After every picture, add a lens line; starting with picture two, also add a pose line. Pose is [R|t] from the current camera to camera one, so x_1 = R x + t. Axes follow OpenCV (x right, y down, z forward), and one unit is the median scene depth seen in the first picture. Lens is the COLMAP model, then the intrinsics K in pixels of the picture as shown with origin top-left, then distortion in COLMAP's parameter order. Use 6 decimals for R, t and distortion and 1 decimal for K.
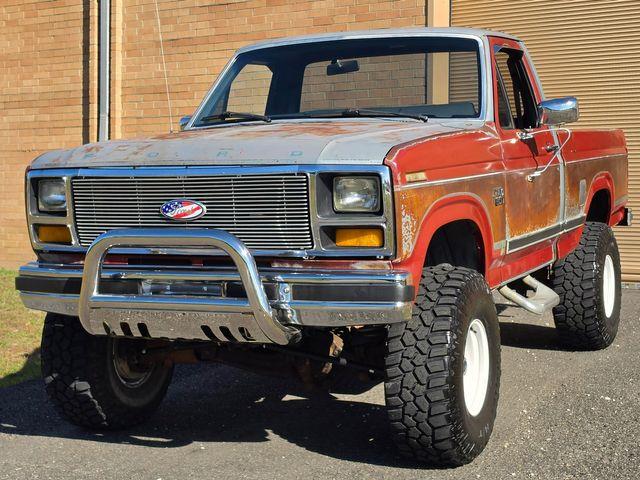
lens RADIAL K [[1200.0, 0, 320.0], [0, 1200.0, 240.0], [0, 0, 1]] dist [0.363975, -0.287704]
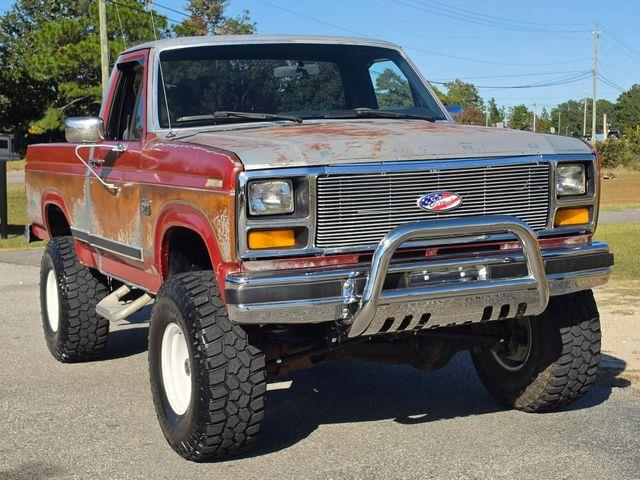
lens RADIAL K [[1124.0, 0, 392.7], [0, 1124.0, 239.3], [0, 0, 1]] dist [0.221632, -0.036843]
pose [[0.630286, -0.066288, 0.773528, -0.862135], [0.080678, 0.996546, 0.019661, -0.014452], [-0.772160, 0.050014, 0.633457, 0.399761]]
